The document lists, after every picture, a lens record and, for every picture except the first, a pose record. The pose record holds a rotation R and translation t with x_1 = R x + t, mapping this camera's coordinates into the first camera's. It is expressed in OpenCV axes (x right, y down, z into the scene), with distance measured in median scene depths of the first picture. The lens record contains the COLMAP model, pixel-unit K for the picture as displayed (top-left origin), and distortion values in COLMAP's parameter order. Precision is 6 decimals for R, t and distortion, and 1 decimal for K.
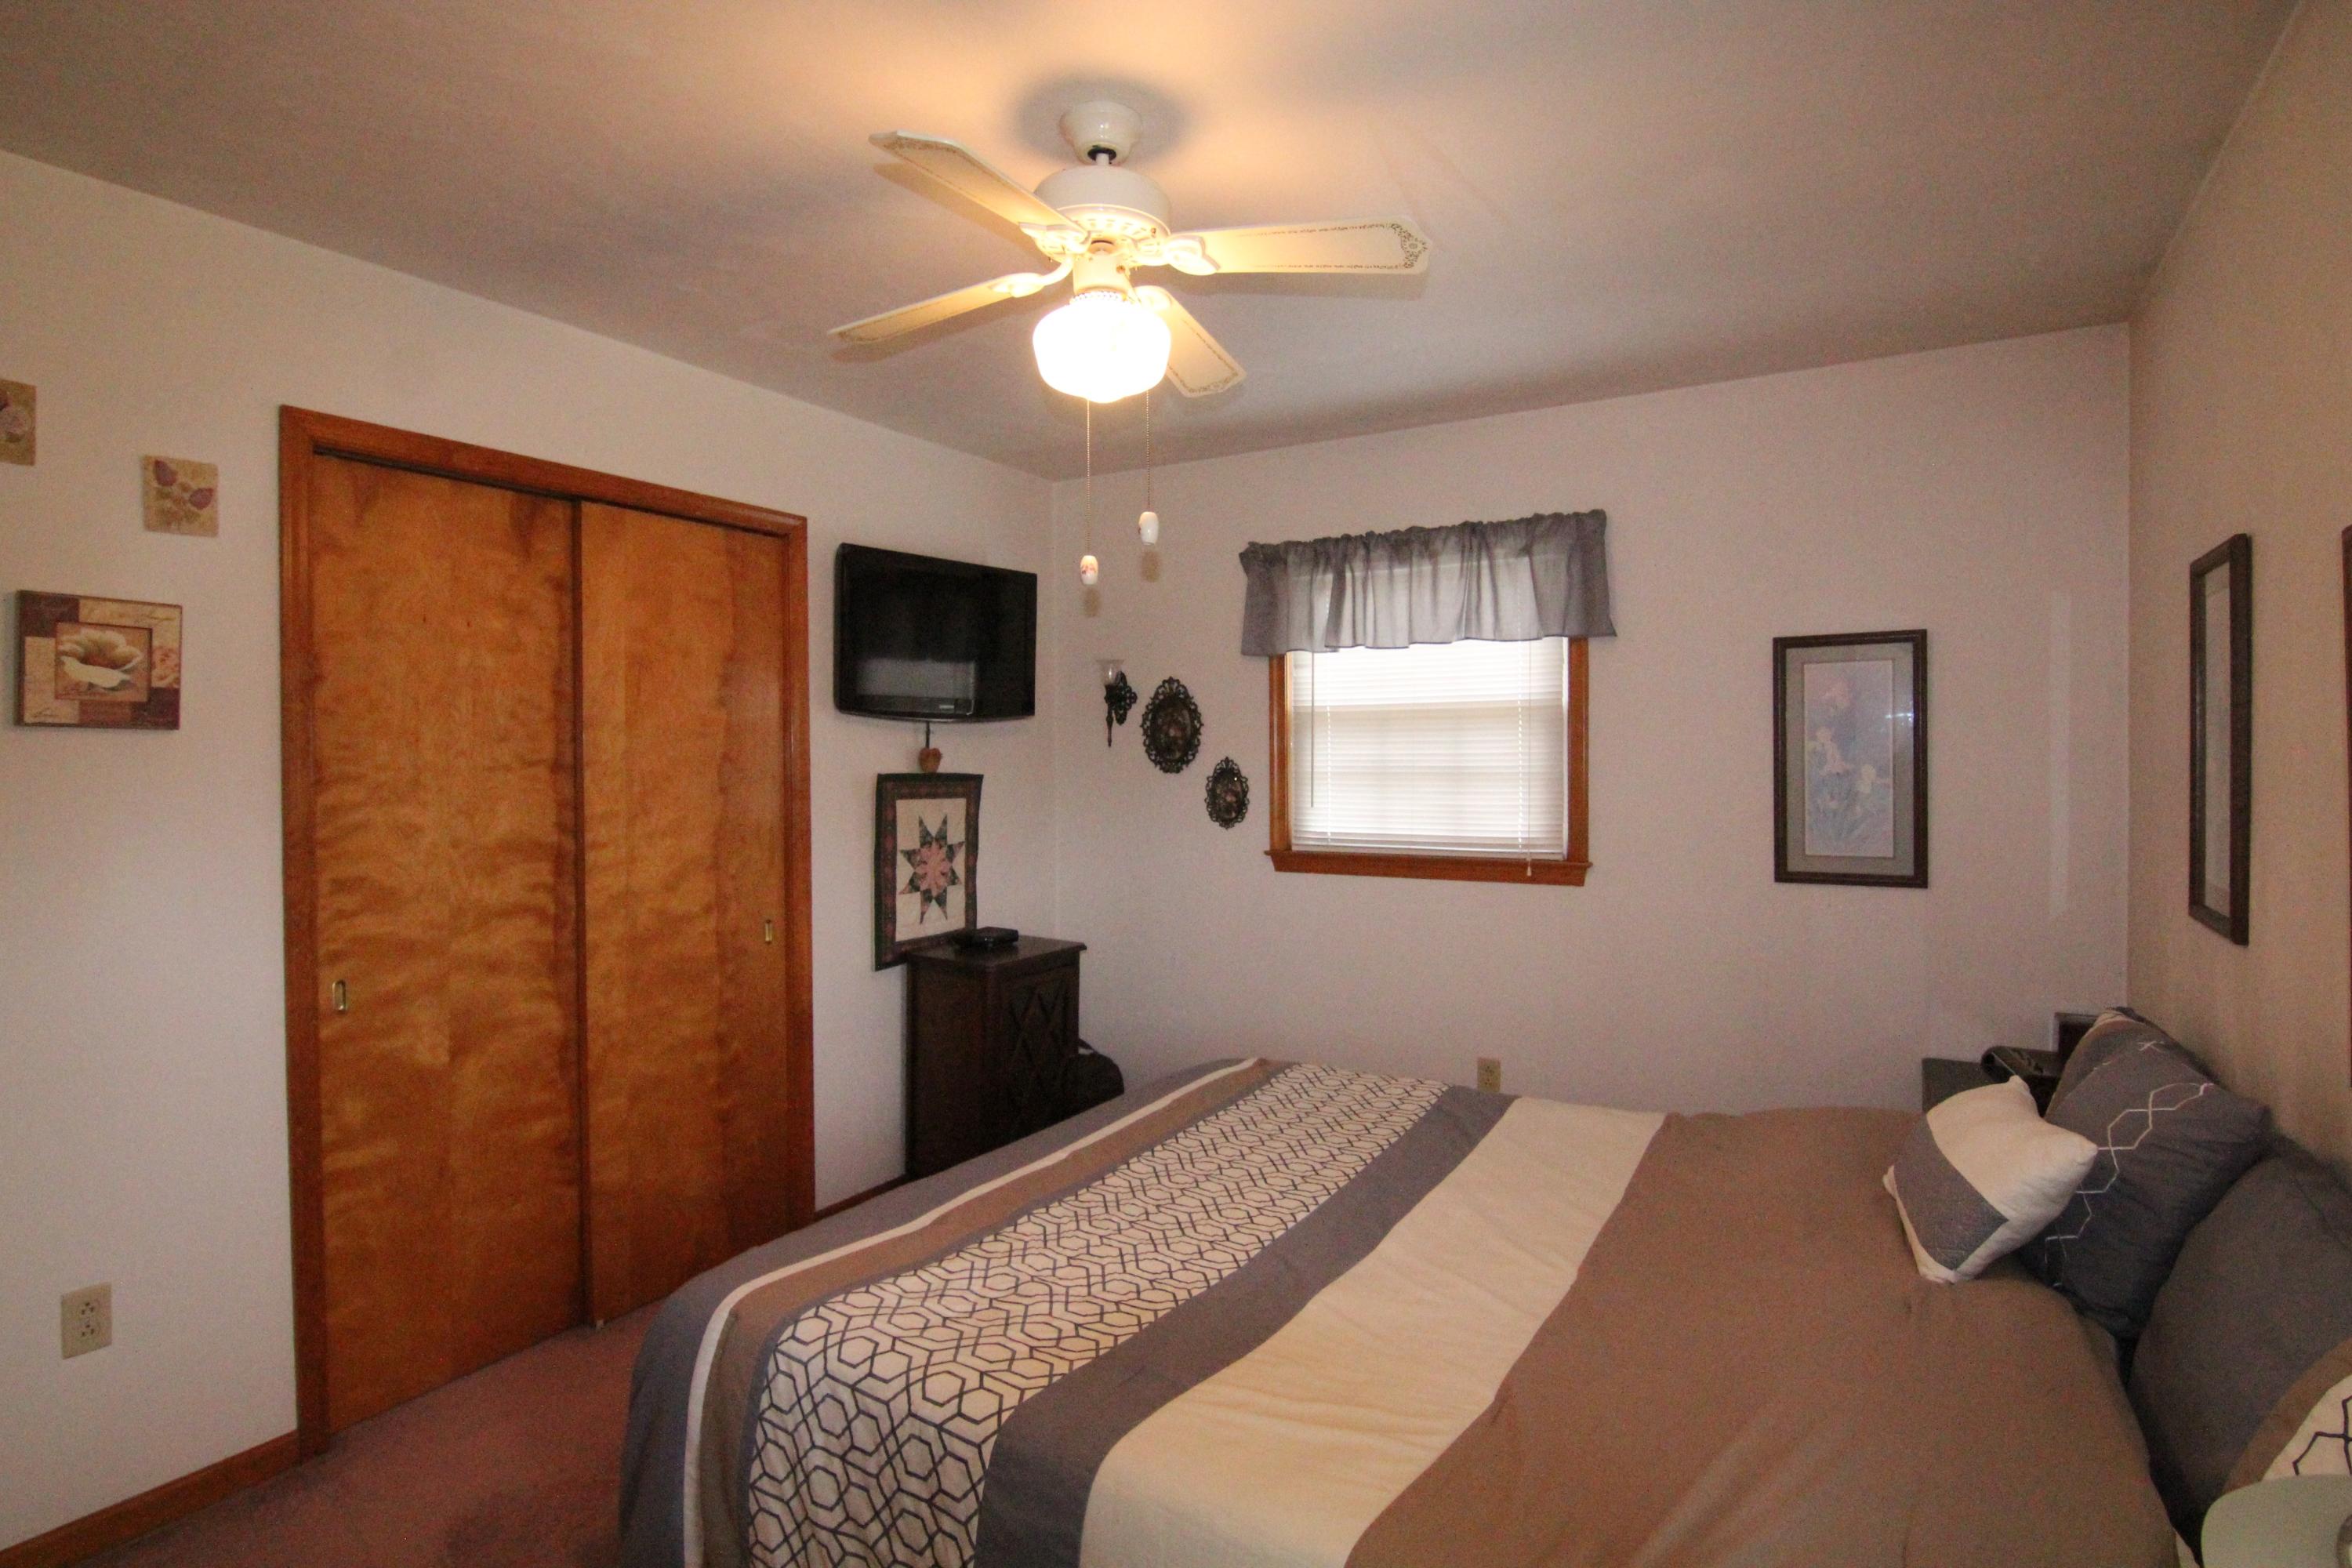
lens RADIAL K [[1195.5, 0, 1180.2], [0, 1195.5, 772.1], [0, 0, 1]] dist [-0.003422, -0.012302]
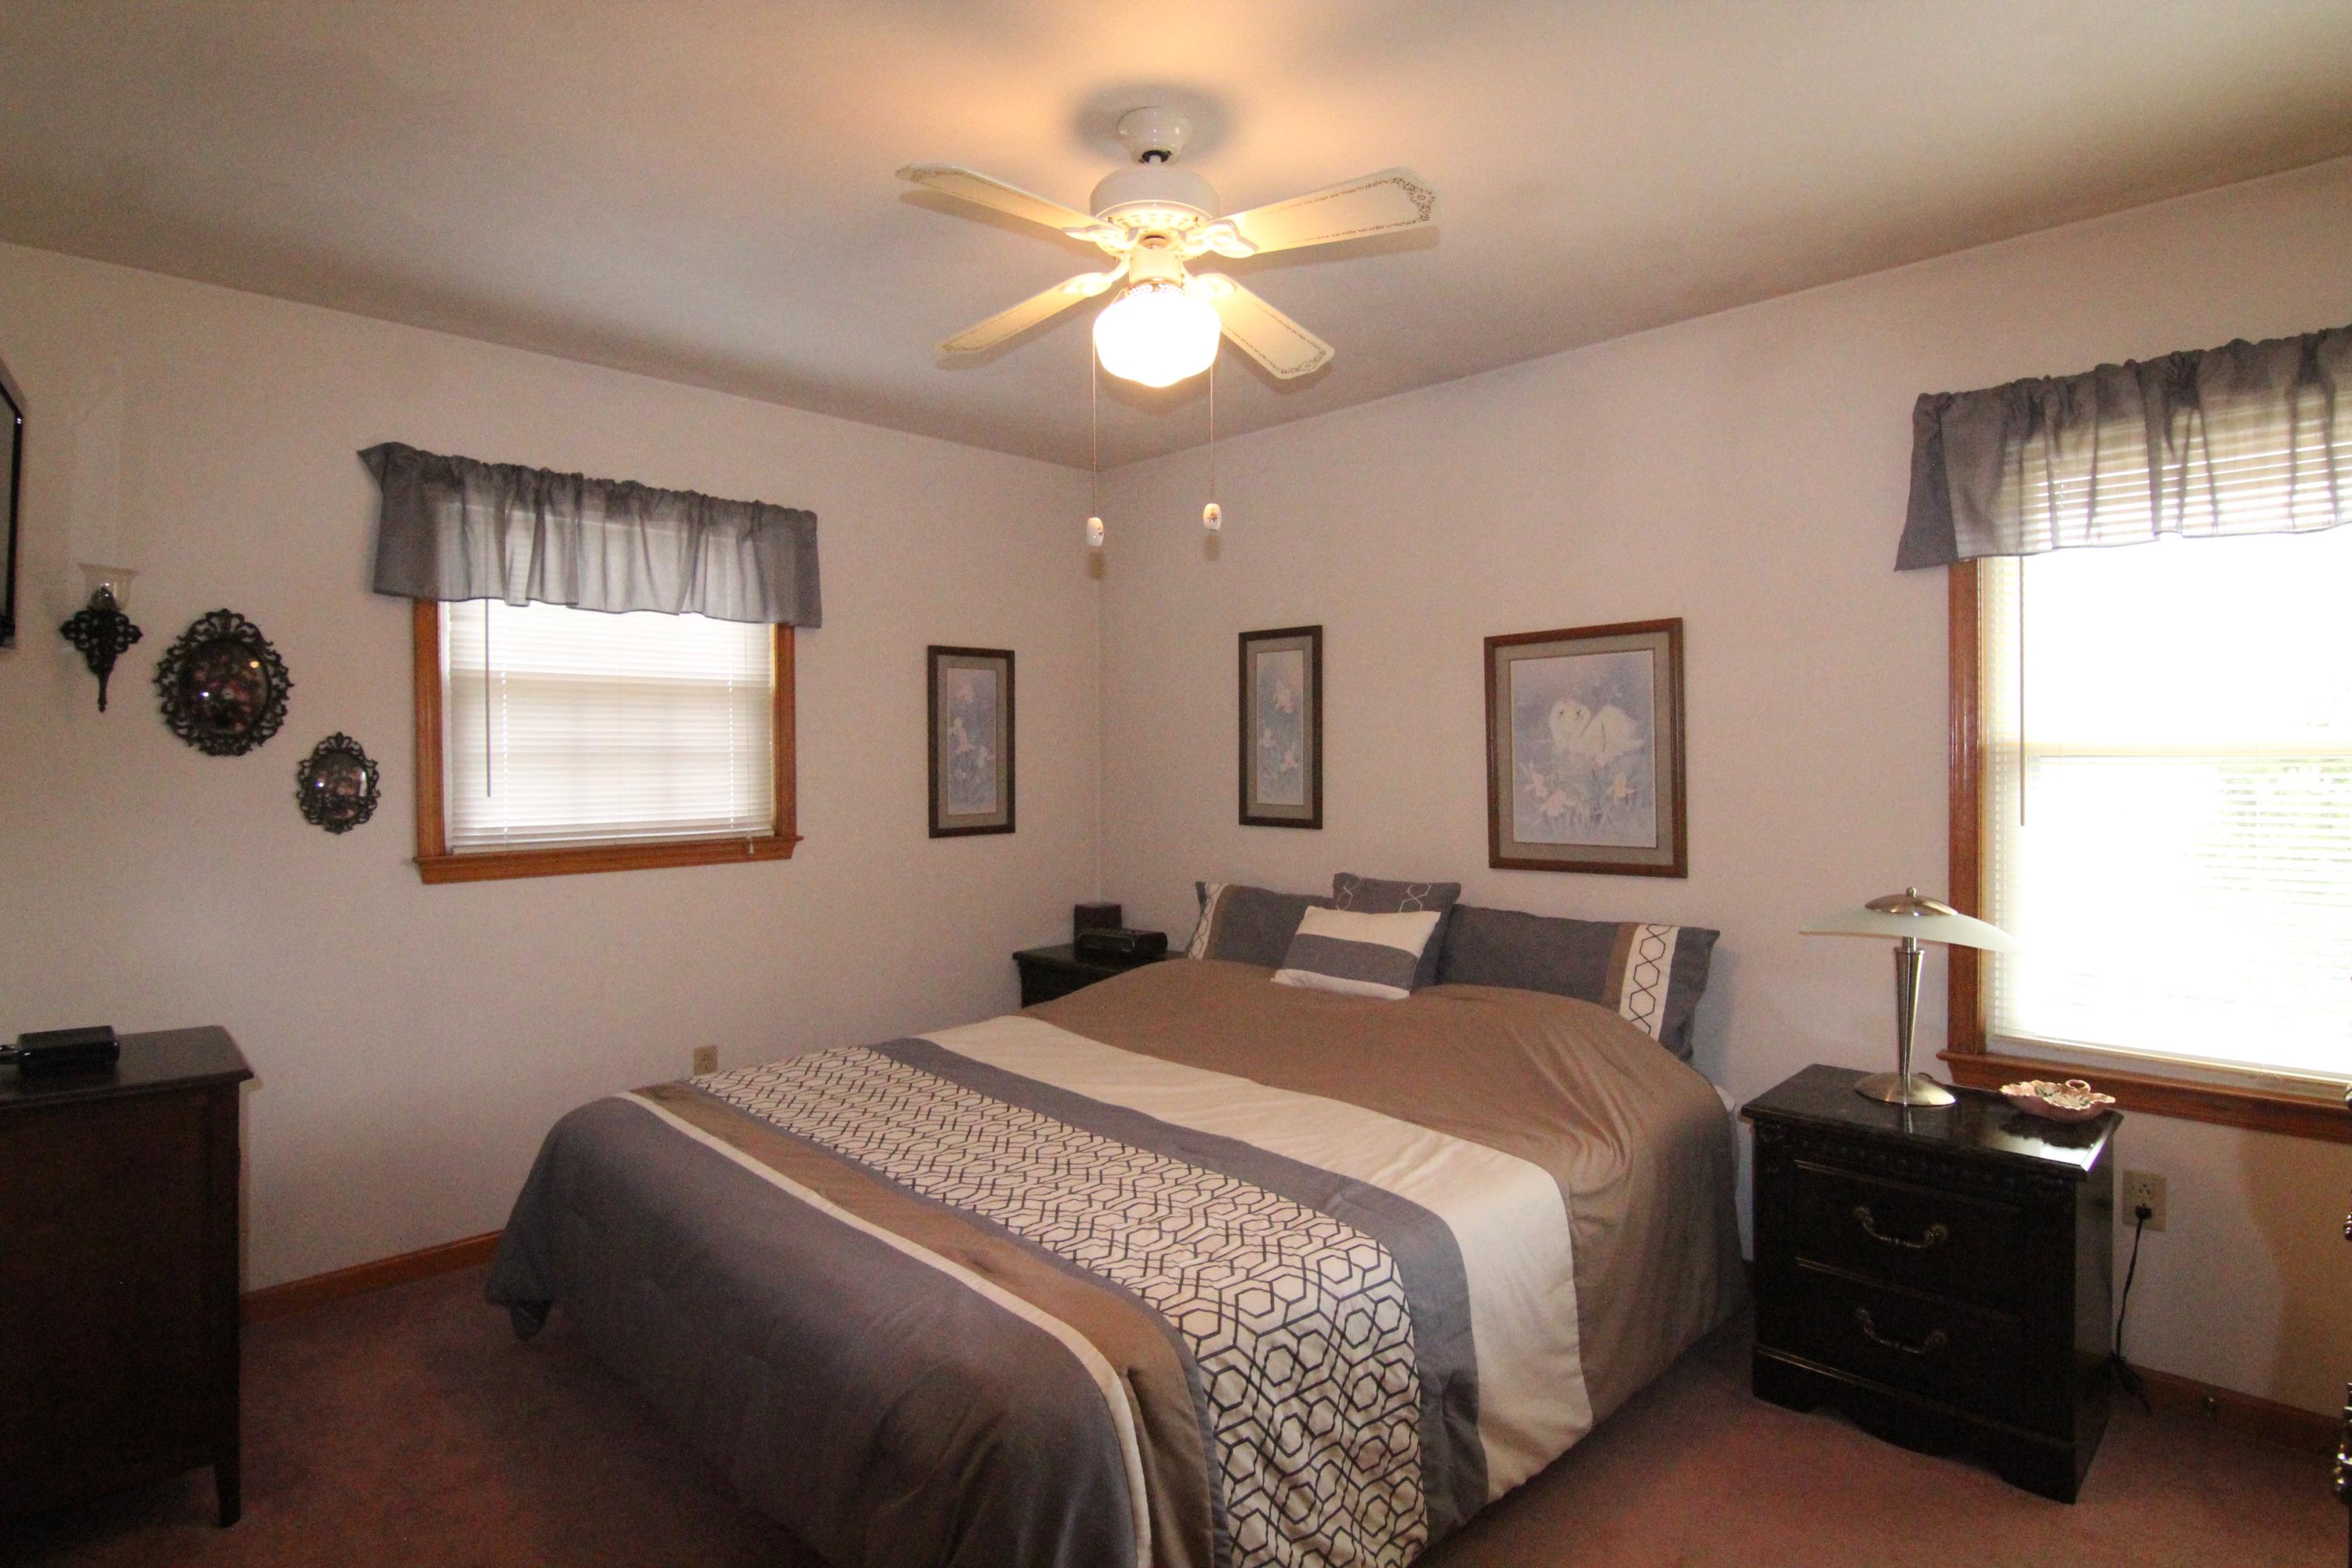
lens RADIAL K [[1196.4, 0, 1178.3], [0, 1196.4, 771.0], [0, 0, 1]] dist [-0.001622, -0.012484]
pose [[0.239638, -0.007712, 0.970832, -0.614939], [0.017429, 0.999841, 0.003641, 0.019054], [-0.970706, 0.016048, 0.239734, 0.402361]]
